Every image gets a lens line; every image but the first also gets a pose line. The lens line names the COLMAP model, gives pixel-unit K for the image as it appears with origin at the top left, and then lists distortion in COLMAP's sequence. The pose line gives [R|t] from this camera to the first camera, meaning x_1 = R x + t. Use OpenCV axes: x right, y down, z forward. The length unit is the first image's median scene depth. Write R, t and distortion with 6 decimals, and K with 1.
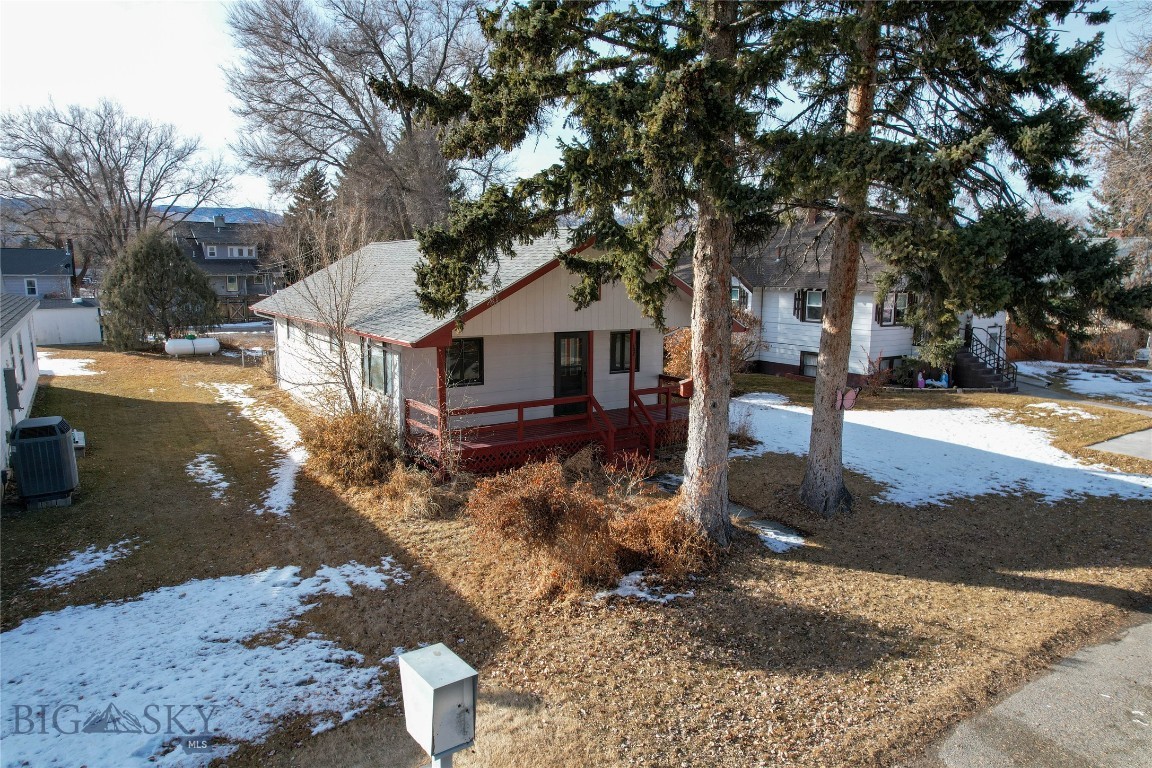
lens RADIAL K [[720.0, 0, 580.5], [0, 720.0, 379.4], [0, 0, 1]] dist [0.010670, 0.003893]
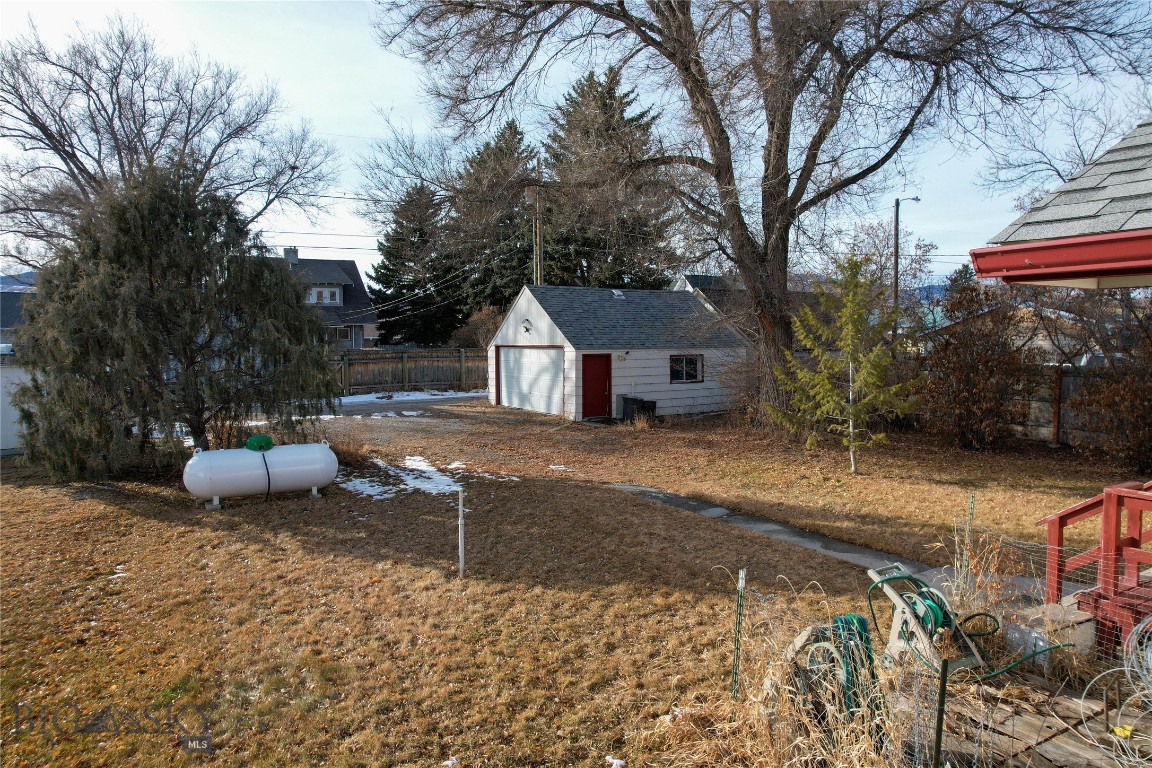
lens RADIAL K [[720.0, 0, 571.6], [0, 720.0, 385.6], [0, 0, 1]] dist [0.010670, 0.003893]
pose [[0.997469, -0.018393, -0.068681, -0.253140], [0.012574, 0.996369, -0.084208, -0.036915], [0.069981, 0.083131, 0.994078, 0.458625]]
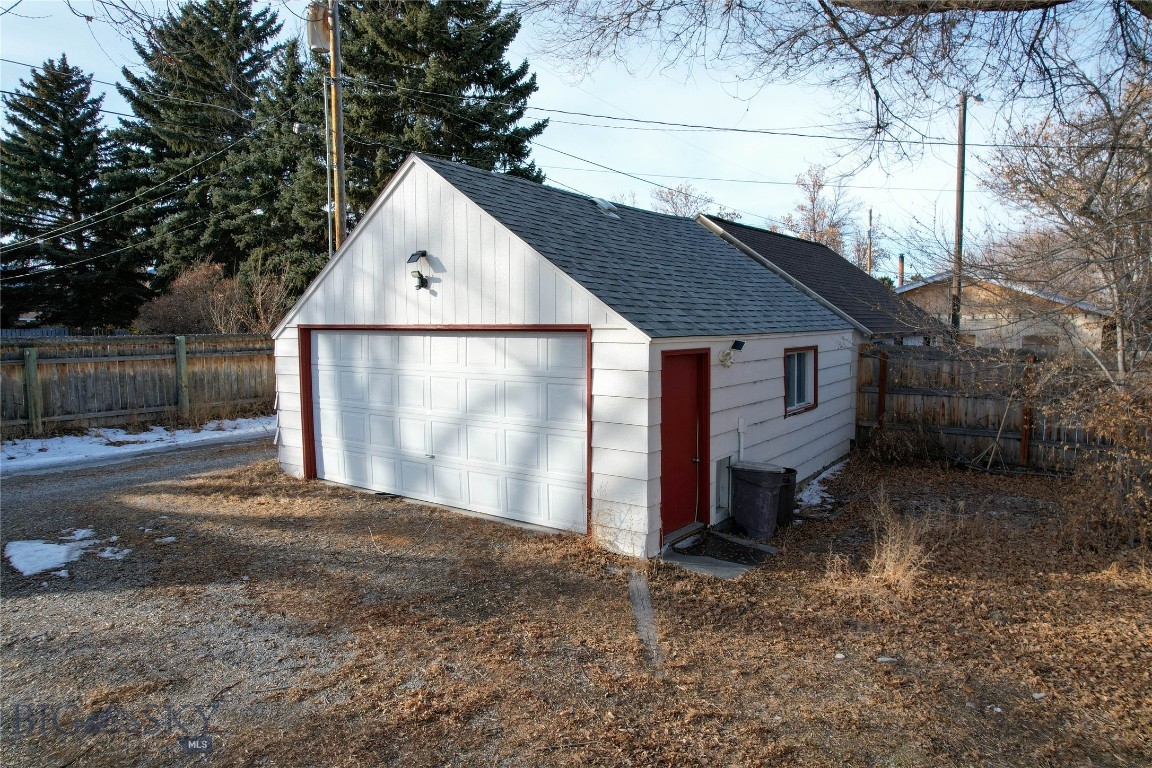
lens RADIAL K [[720.0, 0, 573.1], [0, 720.0, 390.1], [0, 0, 1]] dist [0.010670, 0.003893]
pose [[0.947208, -0.052495, 0.316292, -0.295988], [0.068756, 0.996813, -0.040465, -0.058849], [-0.313160, 0.060075, 0.947798, 0.611531]]
